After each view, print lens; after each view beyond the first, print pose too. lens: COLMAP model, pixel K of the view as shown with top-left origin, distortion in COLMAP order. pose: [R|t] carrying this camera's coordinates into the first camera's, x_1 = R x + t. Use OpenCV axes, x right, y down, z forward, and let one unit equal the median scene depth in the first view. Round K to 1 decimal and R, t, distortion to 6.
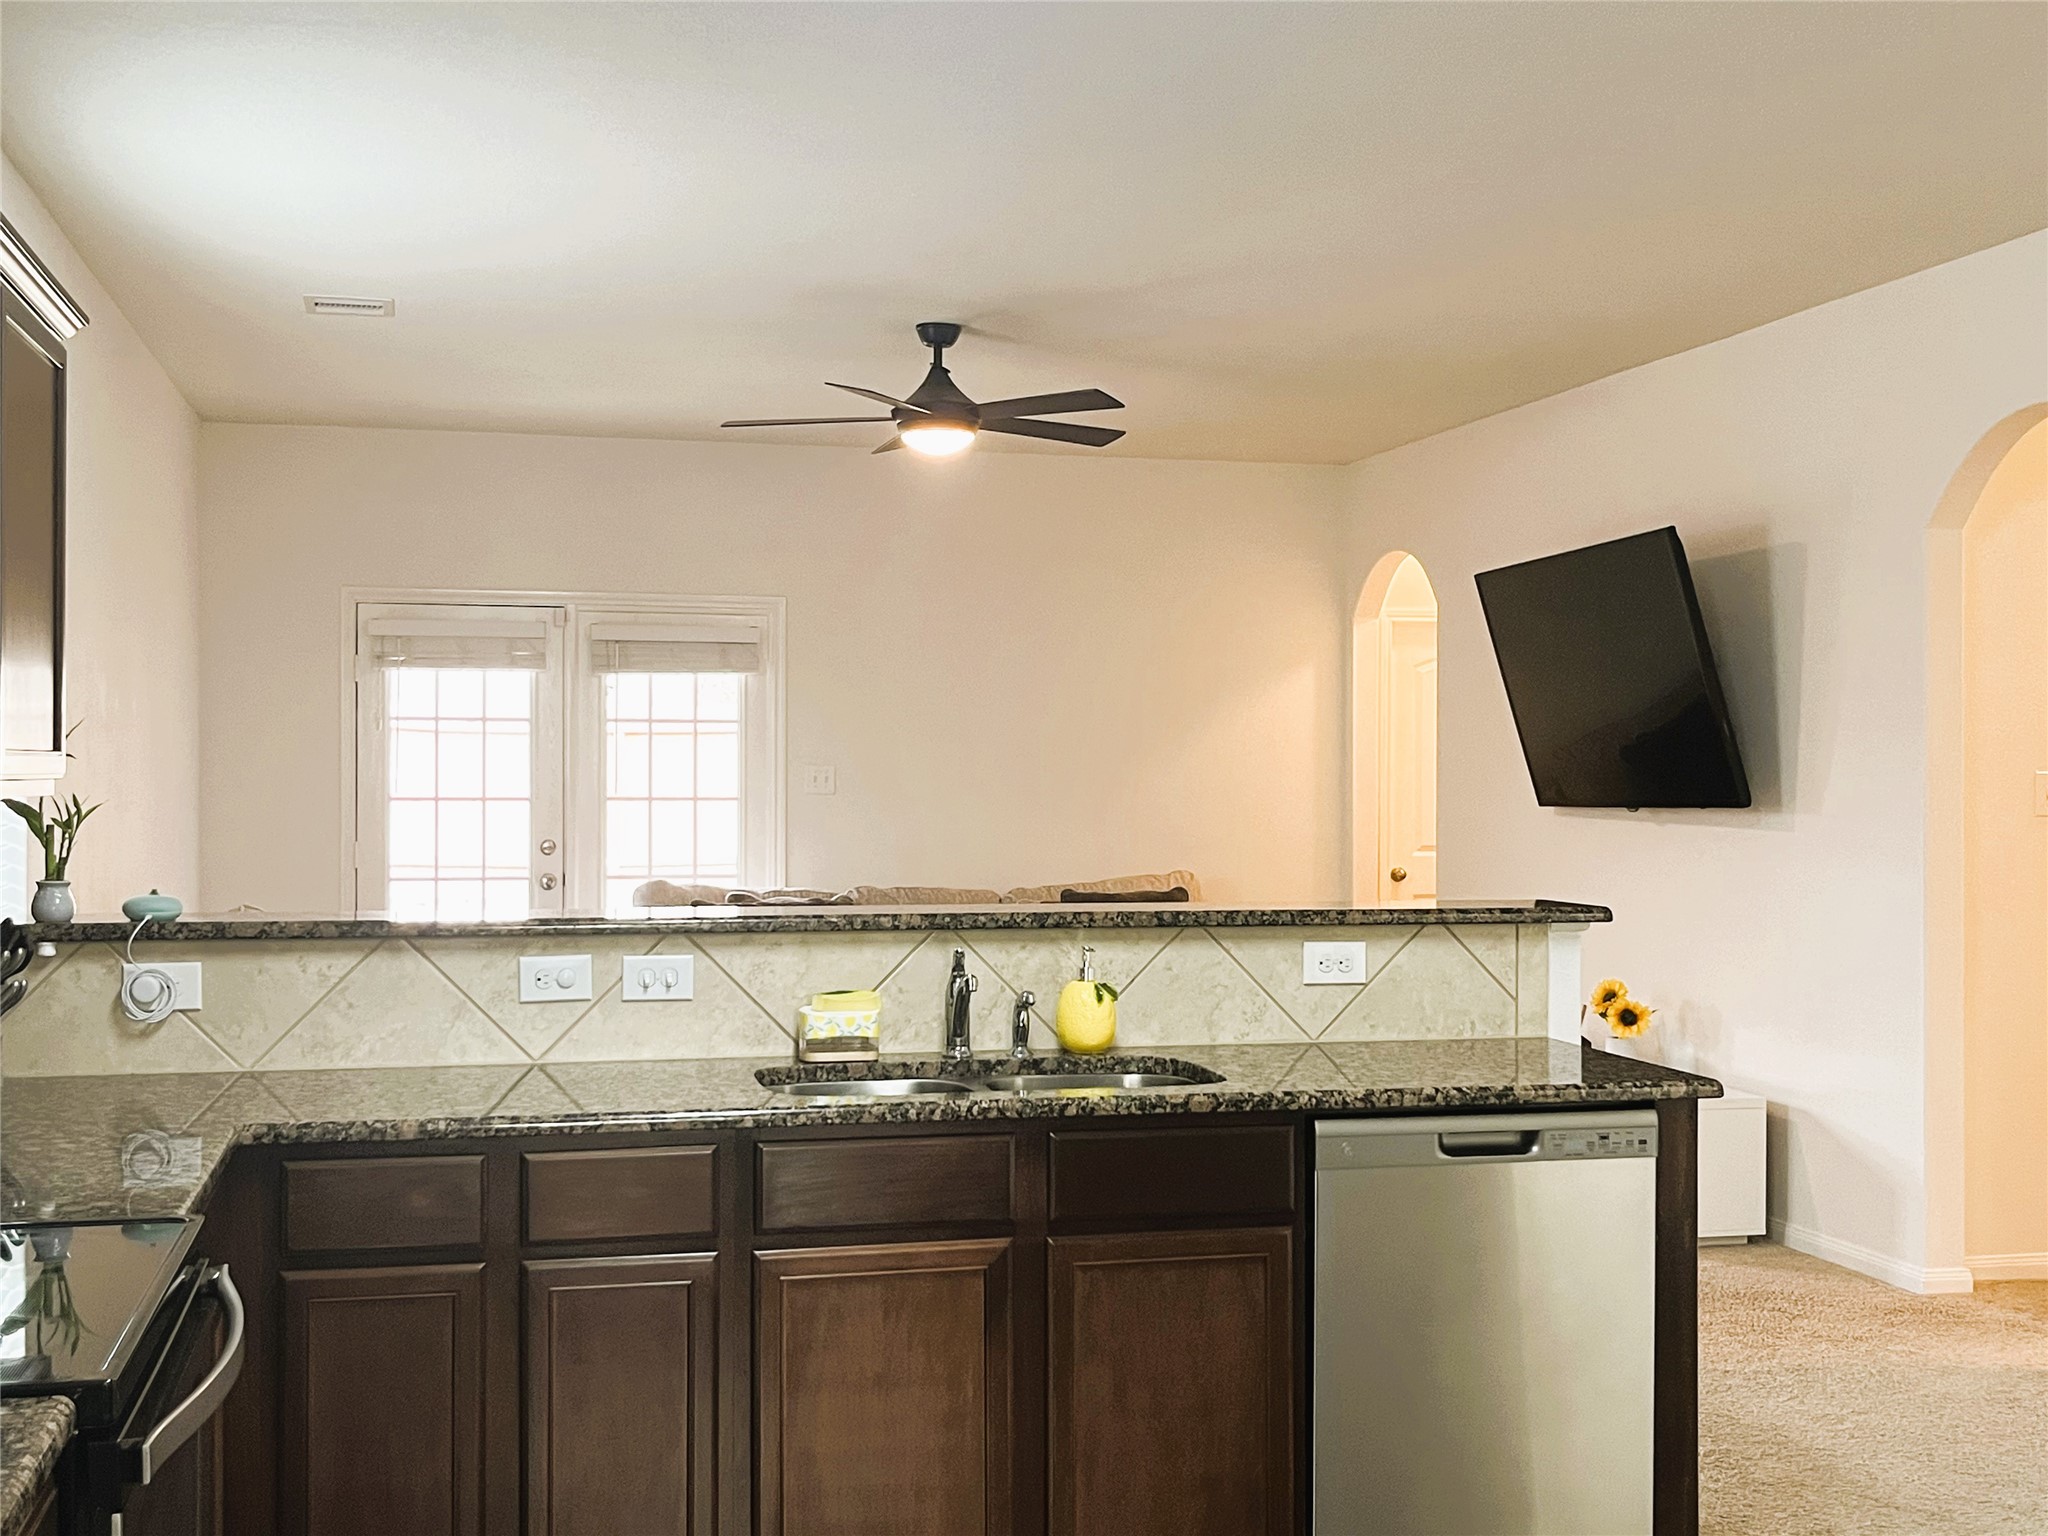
lens RADIAL K [[2398.1, 0, 1017.2], [0, 2398.1, 767.0], [0, 0, 1]] dist [0.033956, 0.000000]
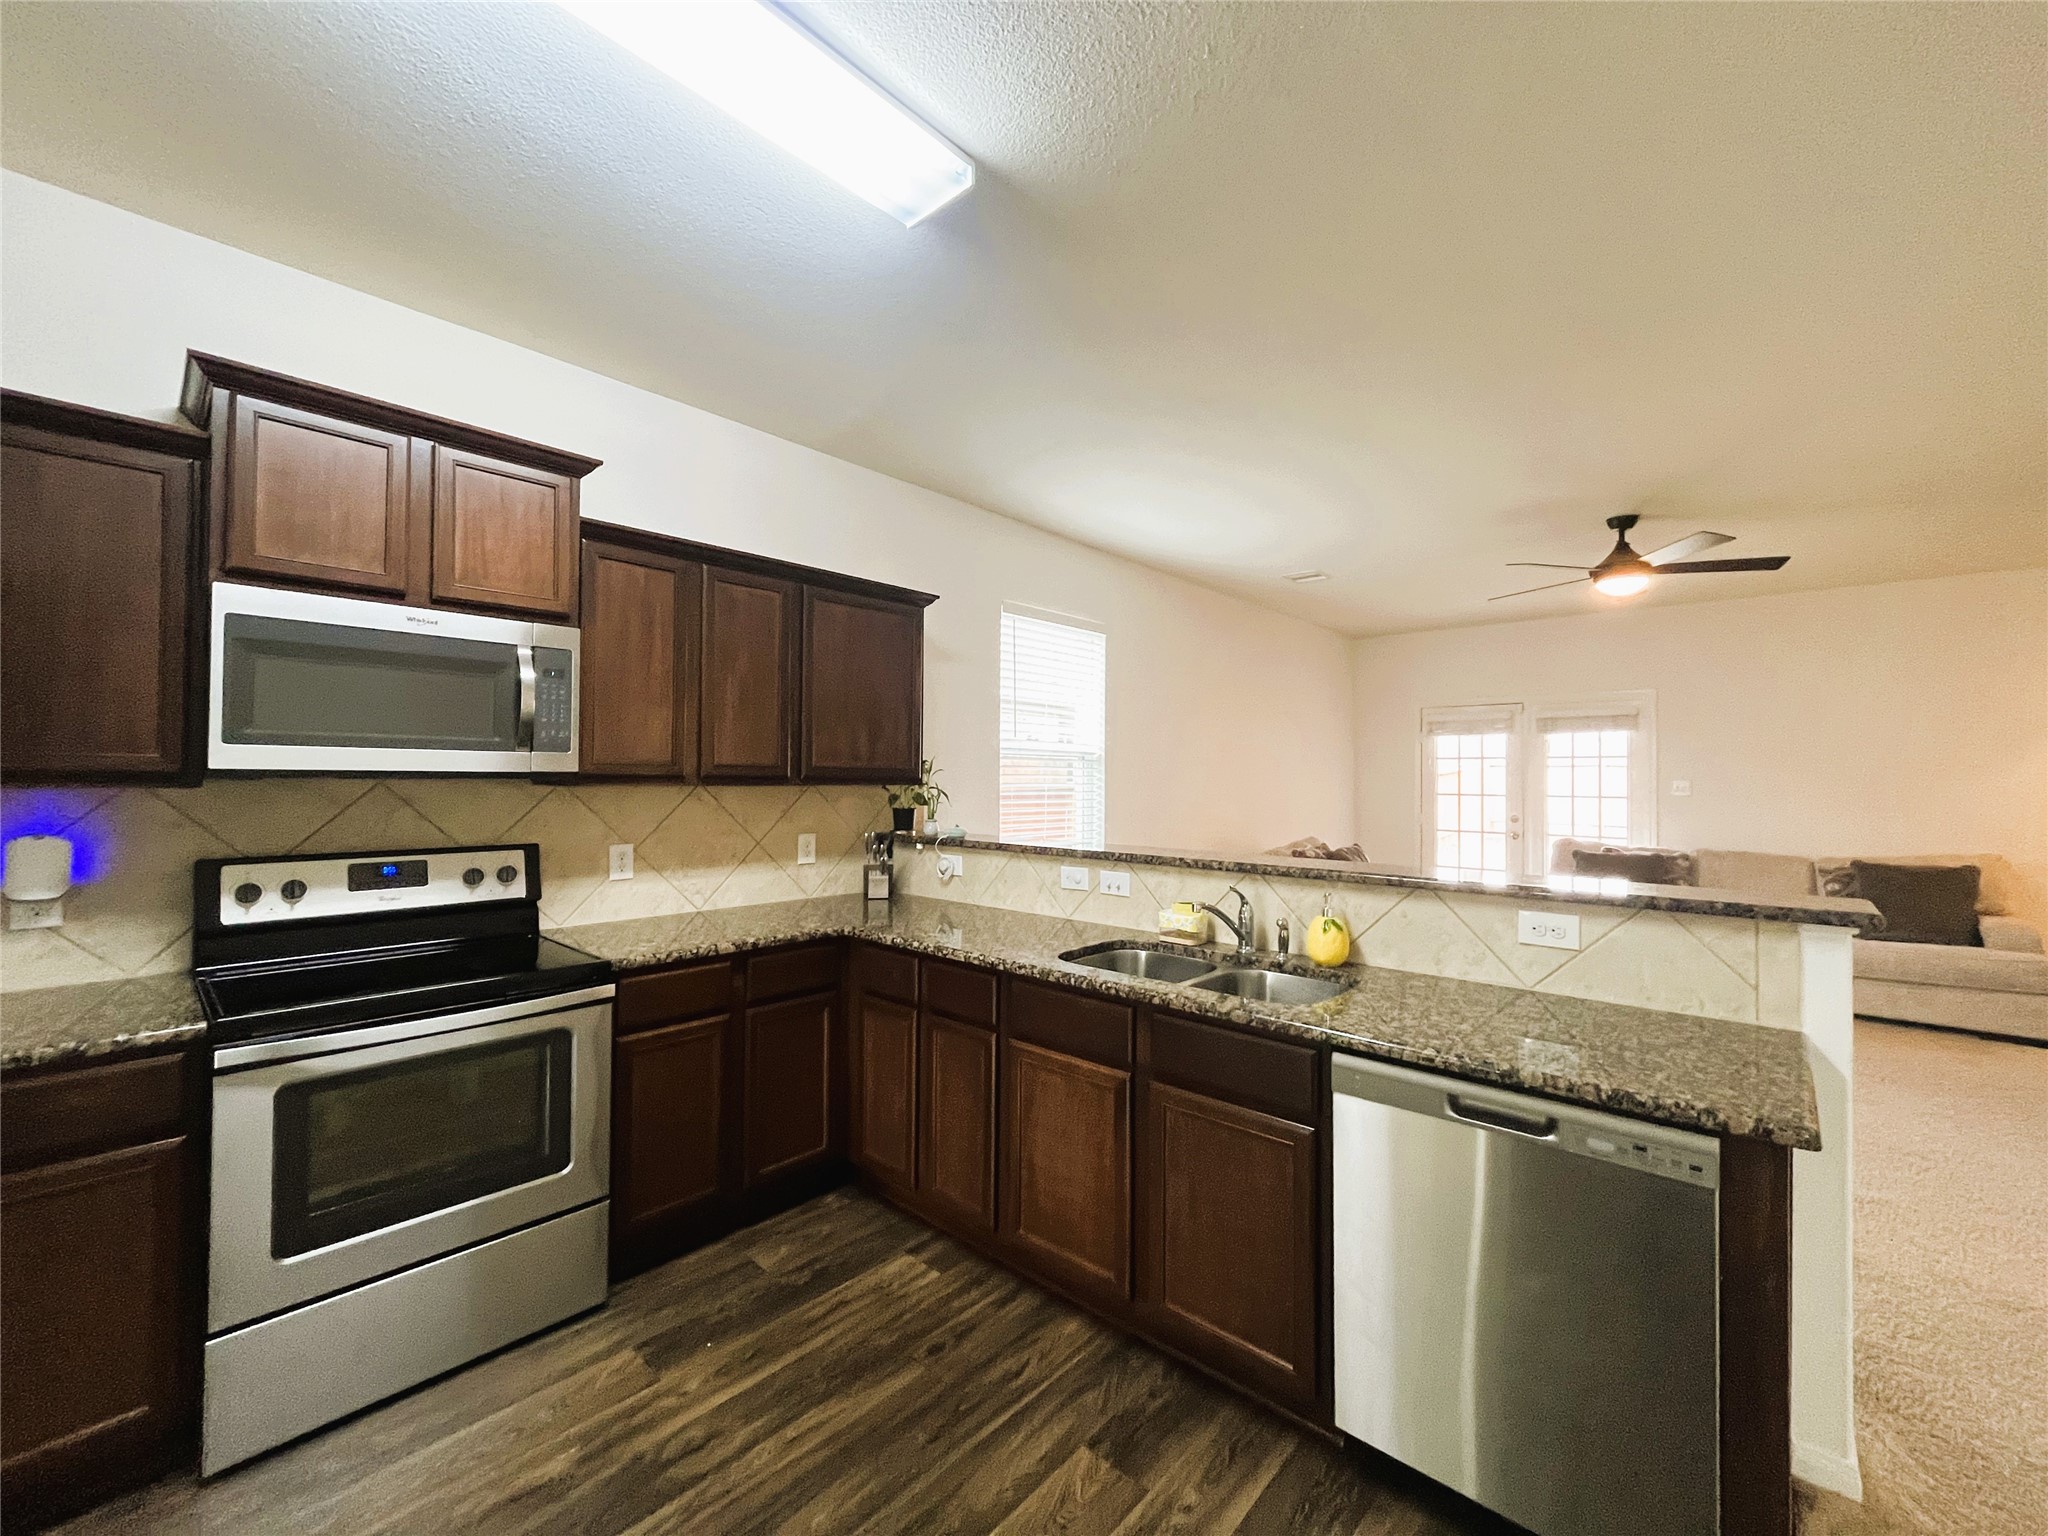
lens RADIAL K [[826.0, 0, 1029.2], [0, 826.0, 768.0], [0, 0, 1]] dist [-0.004391, 0.001214]
pose [[0.567603, -0.009217, -0.823251, 0.332158], [-0.005296, 0.999876, -0.014846, 0.005251], [0.823286, 0.012787, 0.567483, 0.529168]]
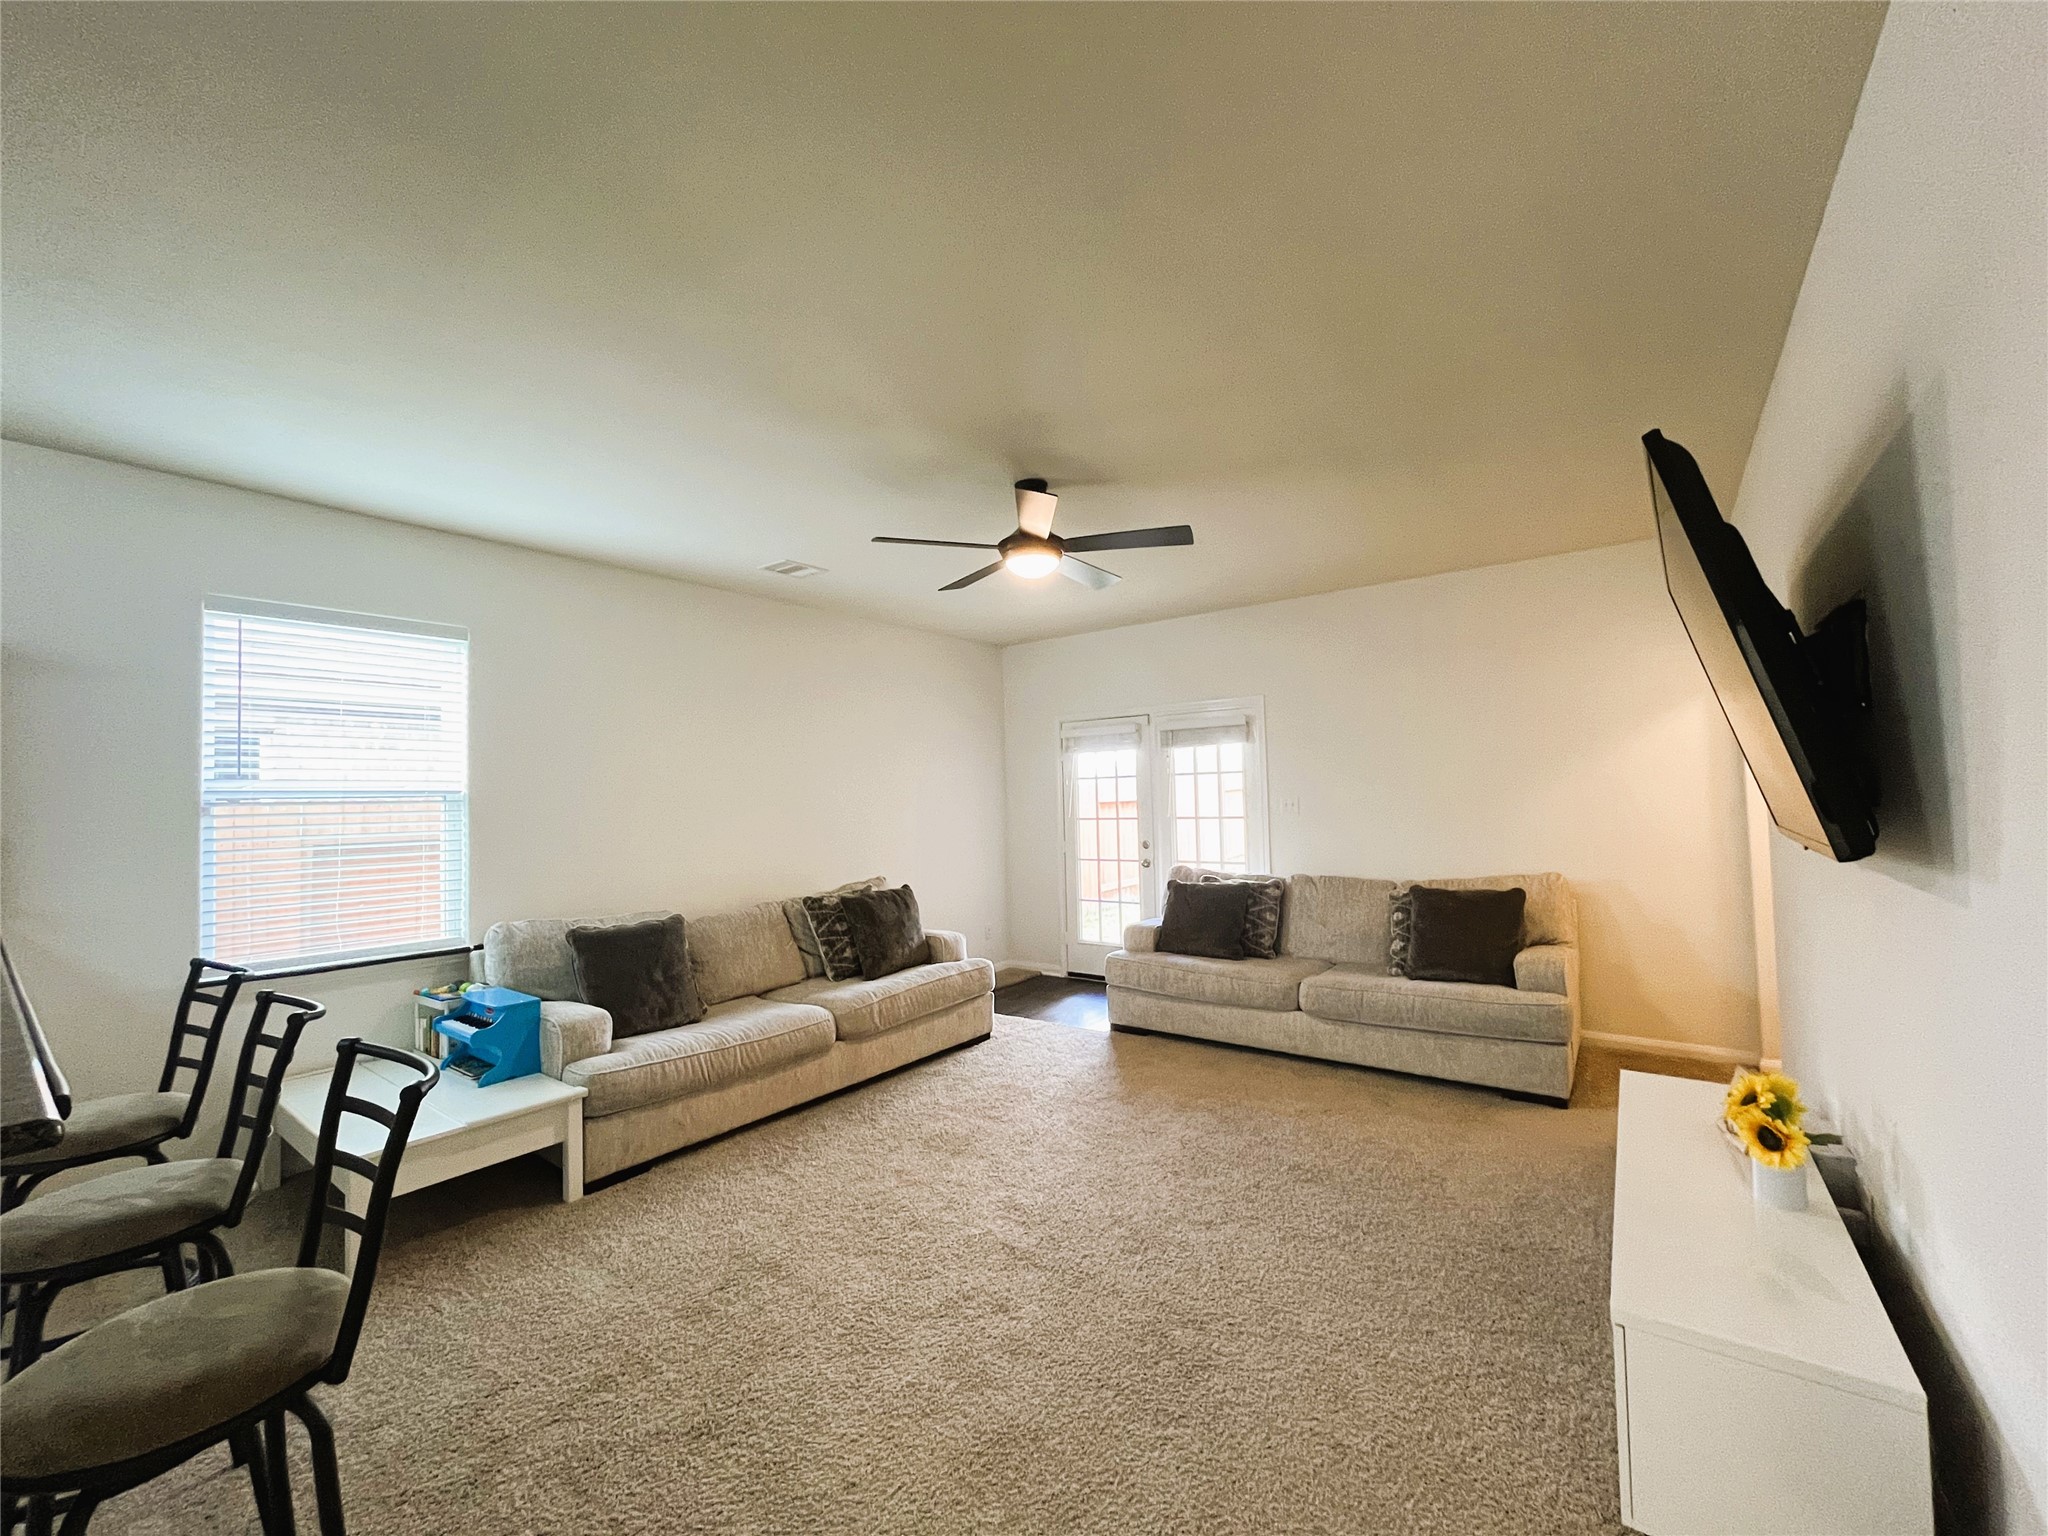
lens RADIAL K [[826.0, 0, 1031.9], [0, 826.0, 763.5], [0, 0, 1]] dist [-0.004391, 0.001214]
pose [[0.639458, -0.052360, -0.767041, 0.515654], [0.028202, 0.998604, -0.044656, -0.005192], [0.768309, 0.006923, 0.640042, 1.124918]]
